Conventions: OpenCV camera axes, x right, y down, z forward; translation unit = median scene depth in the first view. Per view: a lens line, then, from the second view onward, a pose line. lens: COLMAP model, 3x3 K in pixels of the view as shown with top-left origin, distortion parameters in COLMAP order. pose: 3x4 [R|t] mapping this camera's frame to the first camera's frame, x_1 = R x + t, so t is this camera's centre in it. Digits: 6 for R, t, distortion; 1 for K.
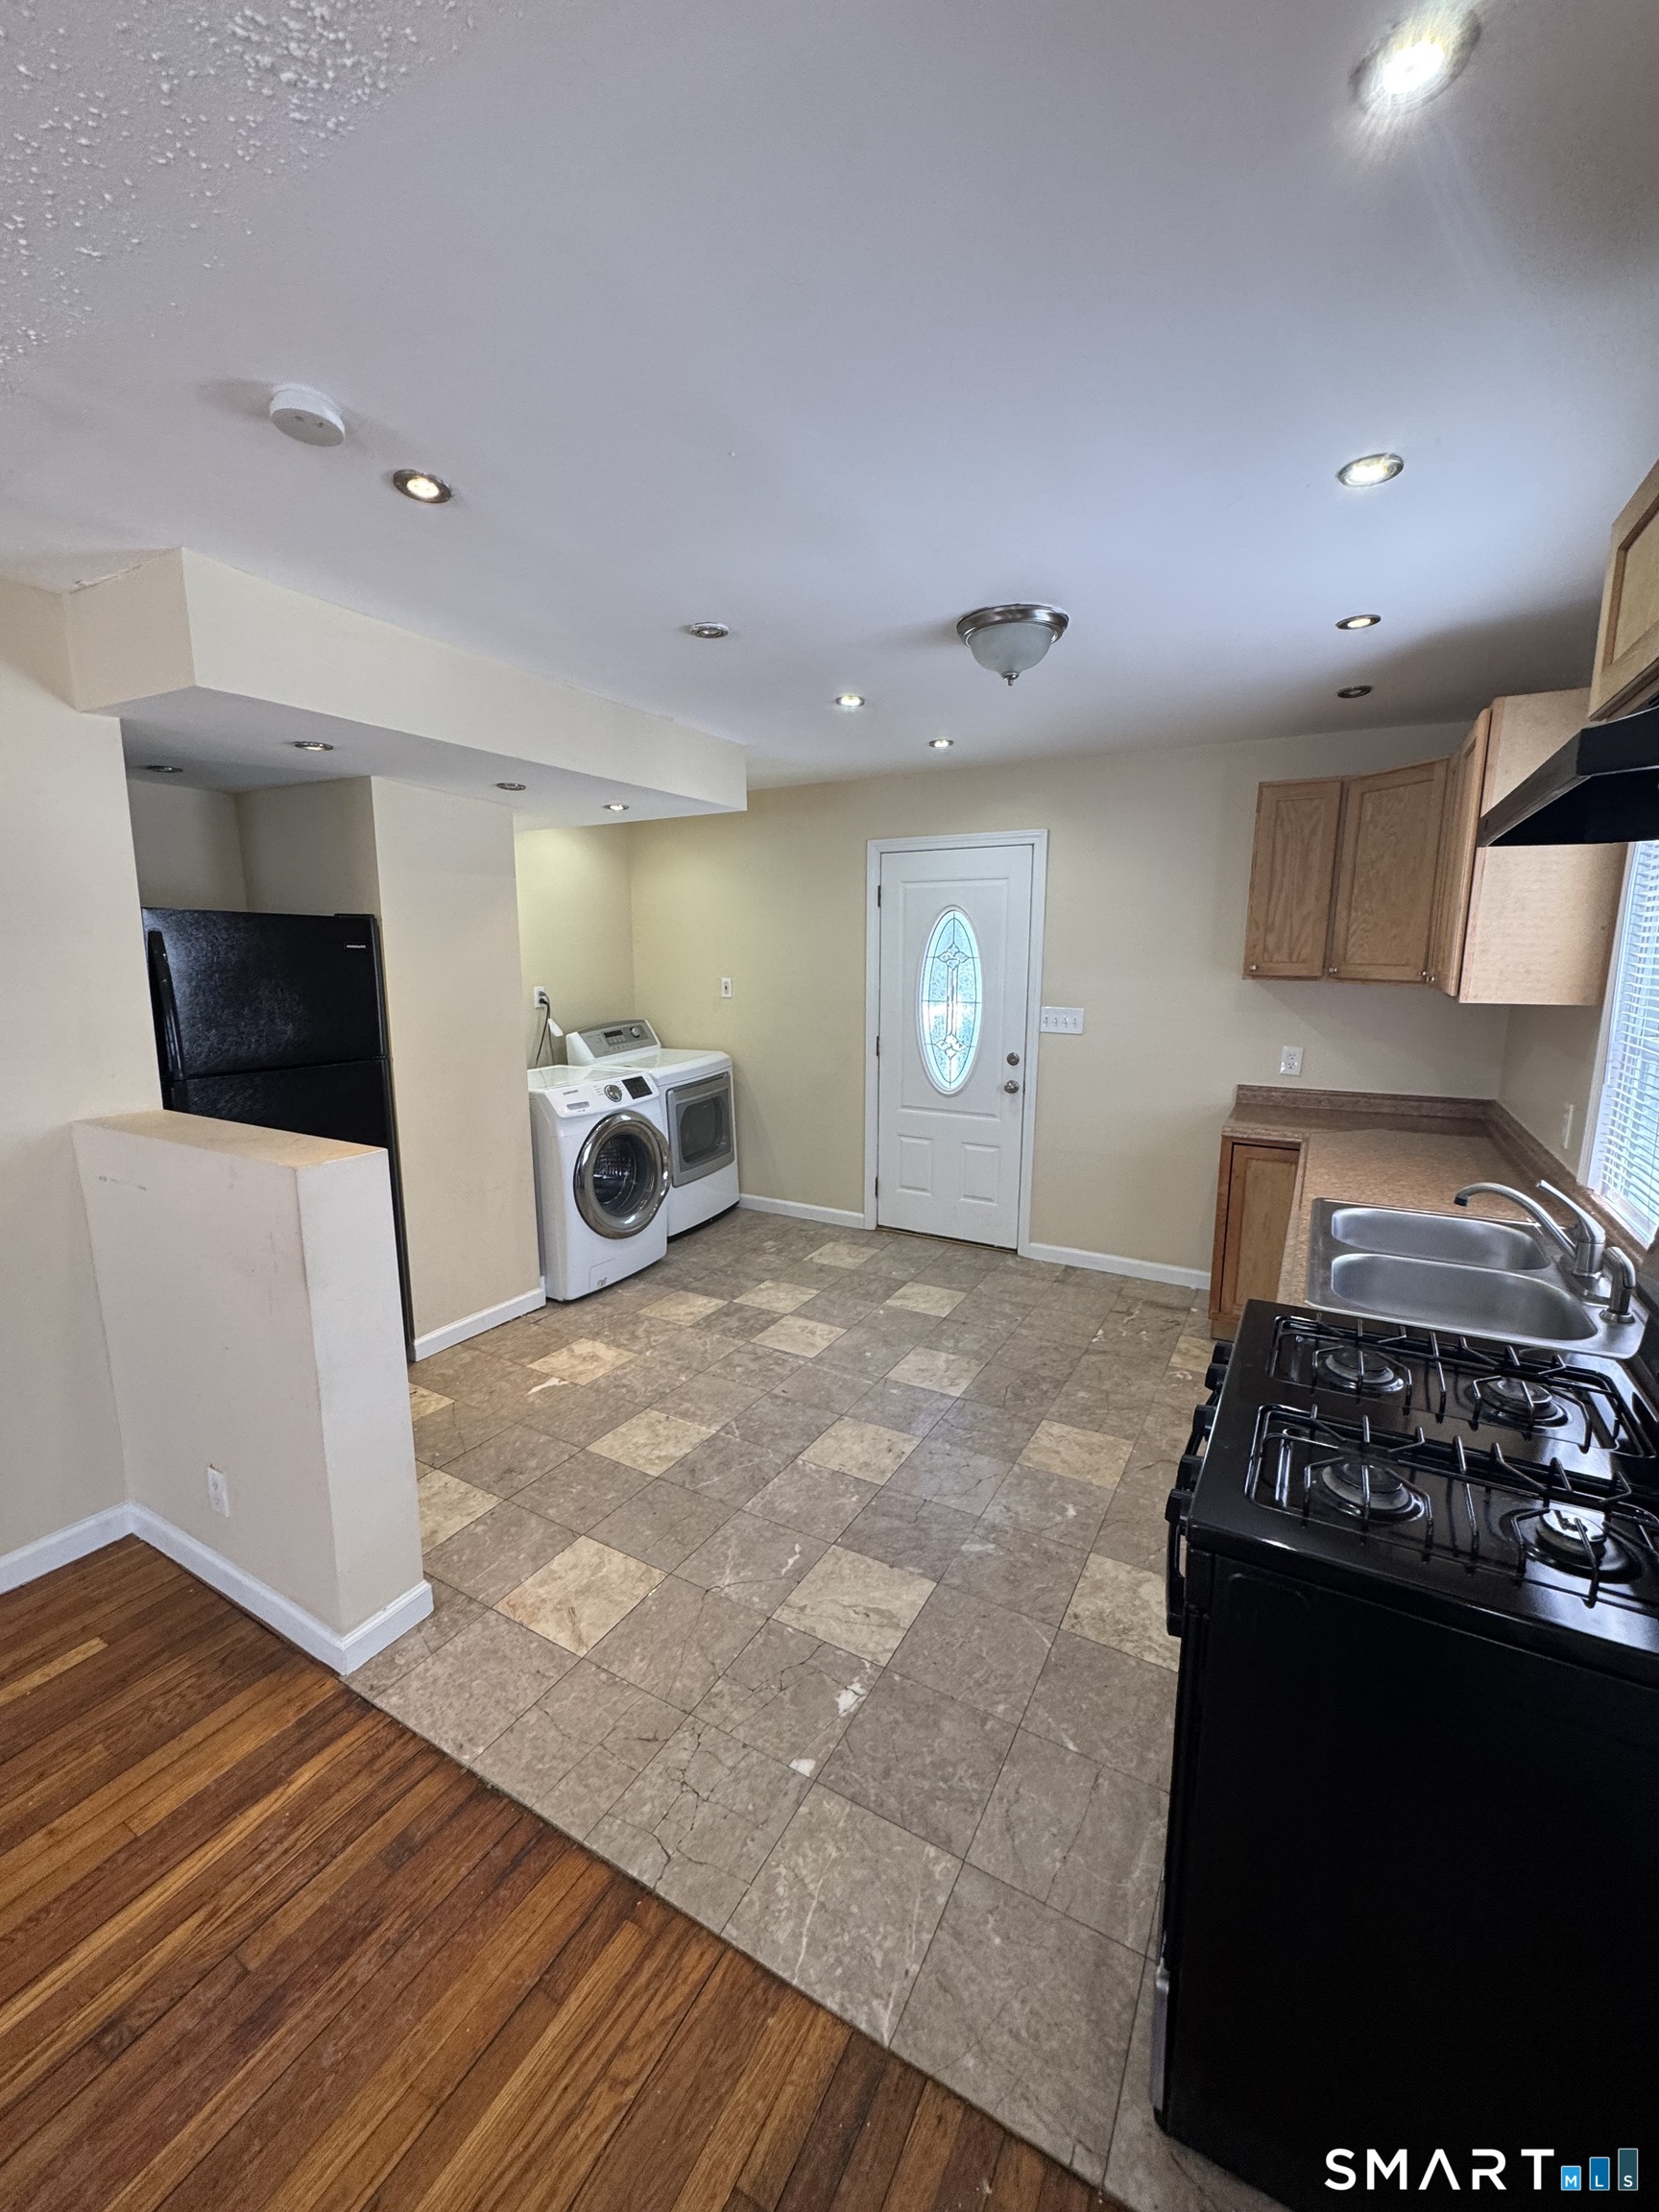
lens RADIAL K [[877.5, 0, 828.1], [0, 877.5, 1096.2], [0, 0, 1]] dist [-0.002277, 0.000050]
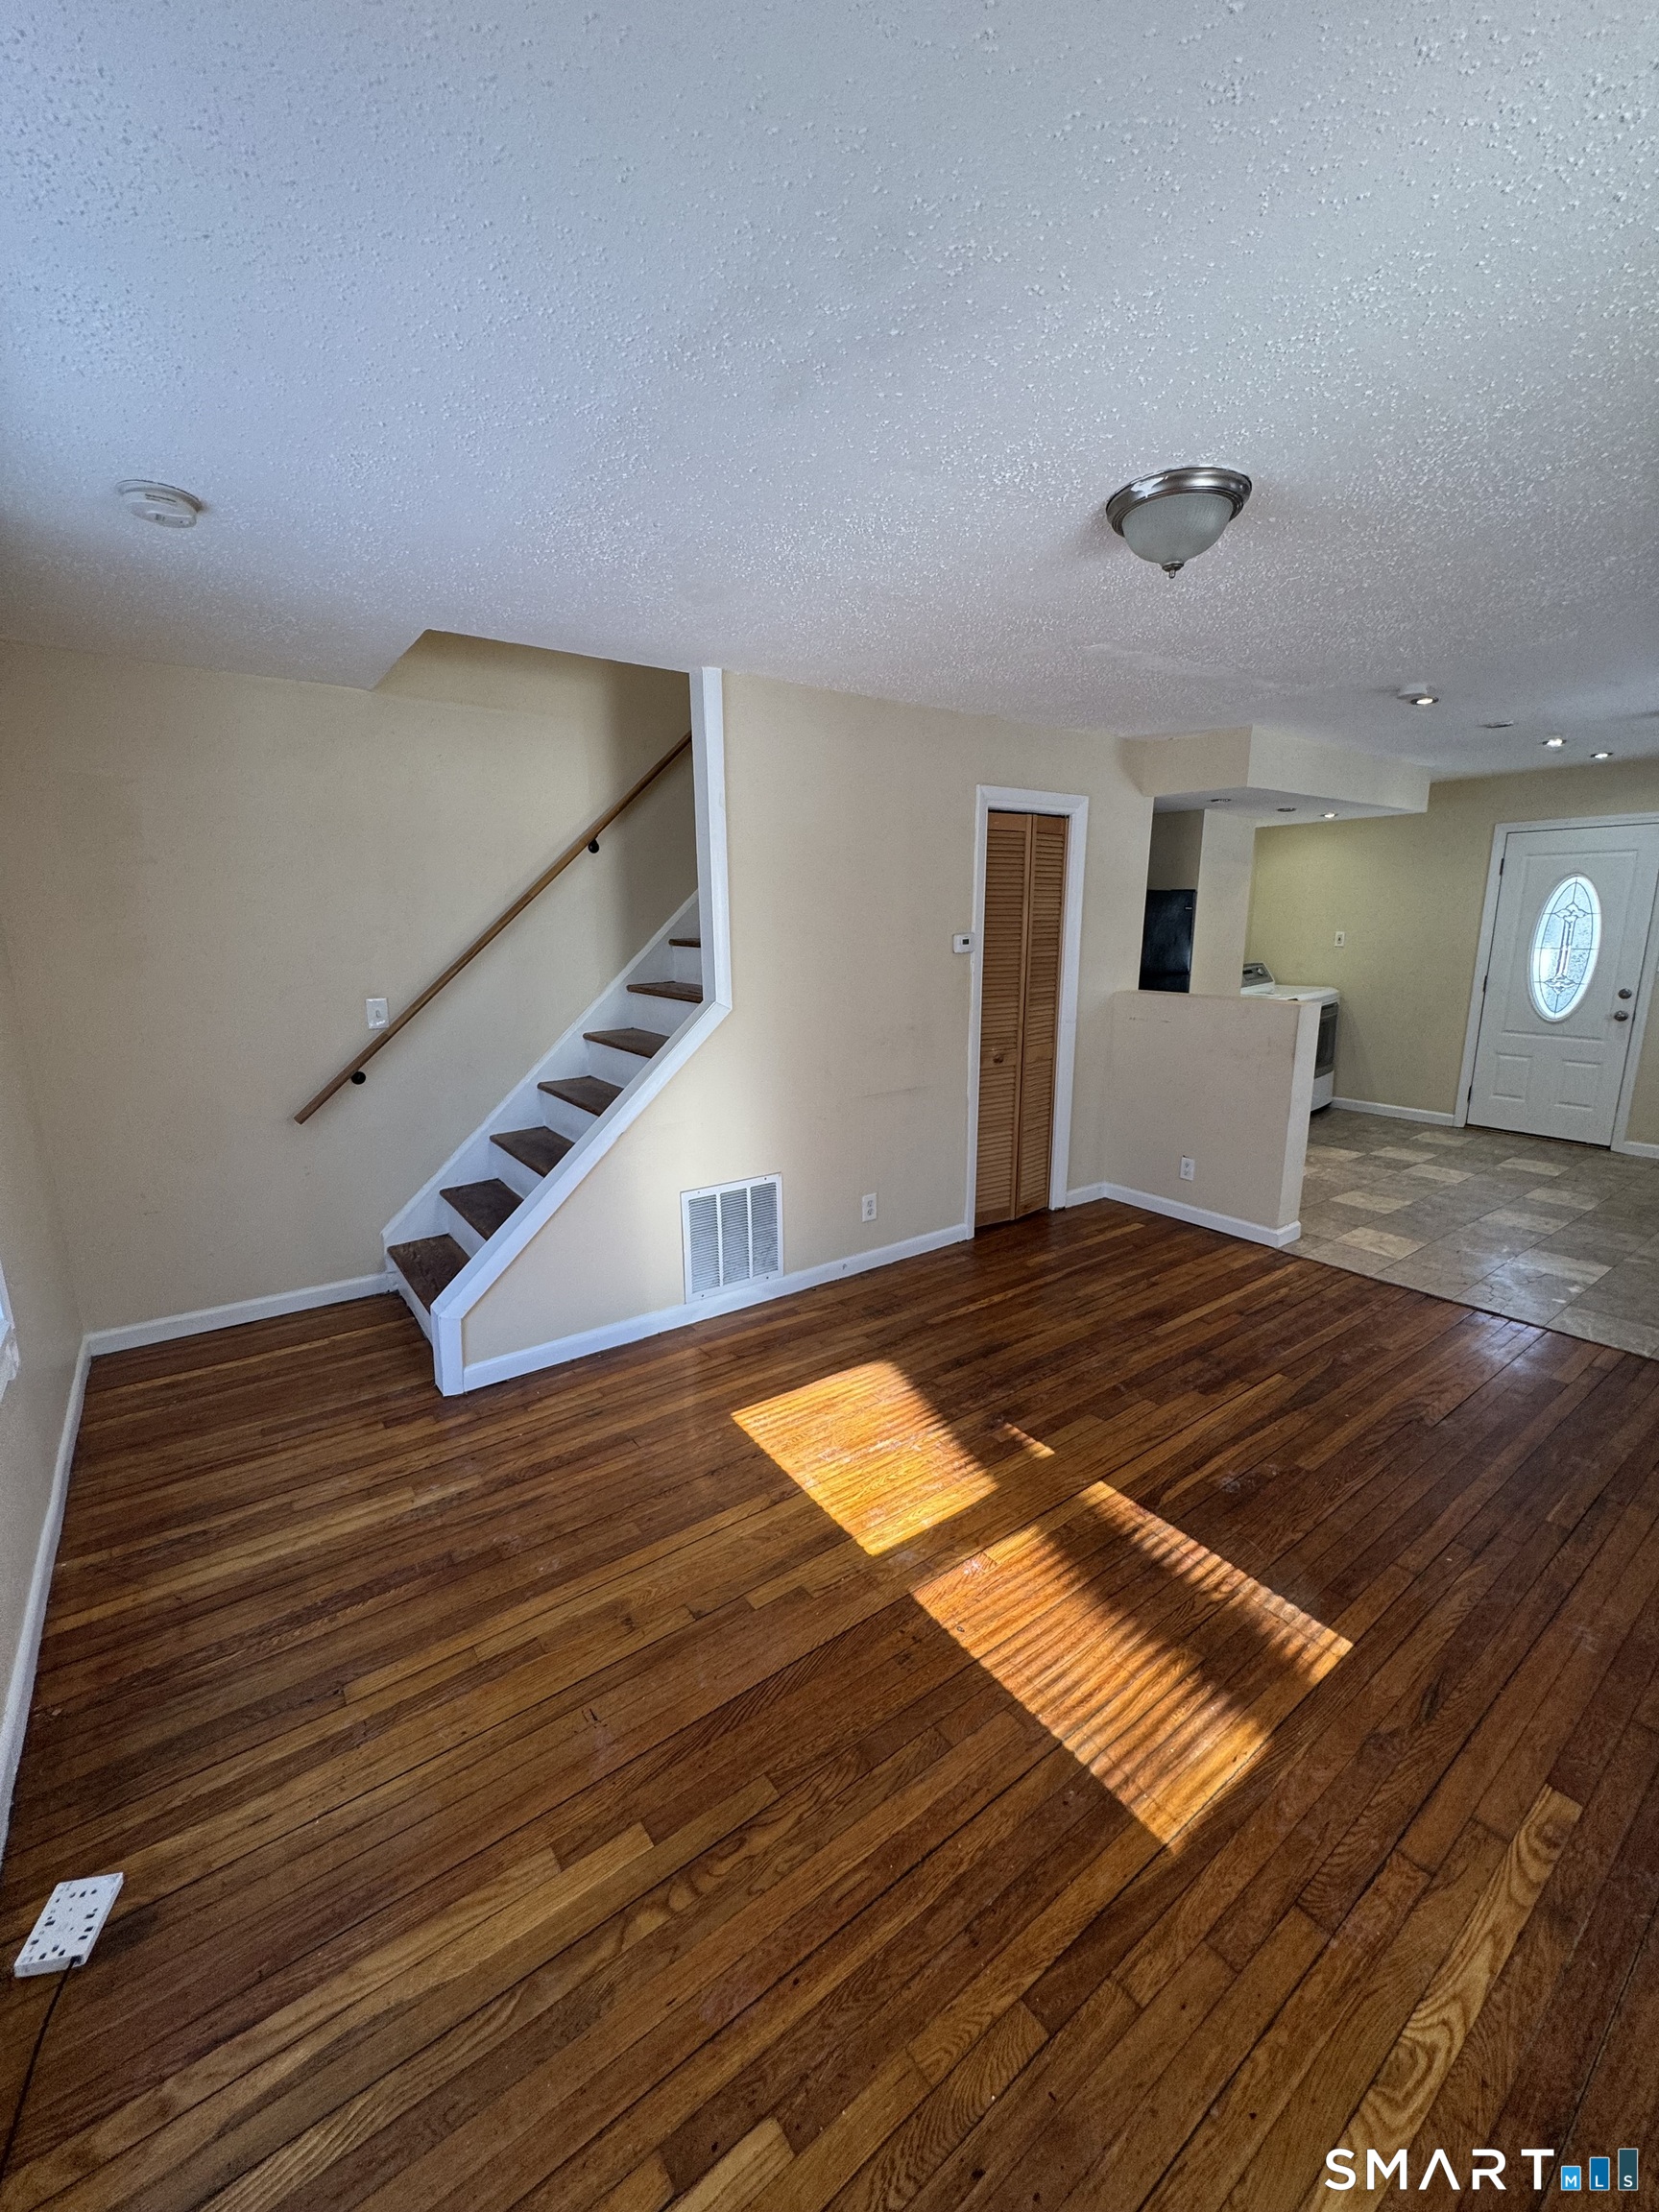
lens RADIAL K [[877.5, 0, 828.1], [0, 877.5, 1096.2], [0, 0, 1]] dist [-0.002277, 0.000050]
pose [[0.911907, 0.072855, -0.403879, -0.478934], [-0.058657, 0.997151, 0.047435, 0.170378], [0.406184, -0.019566, 0.913582, -0.943573]]
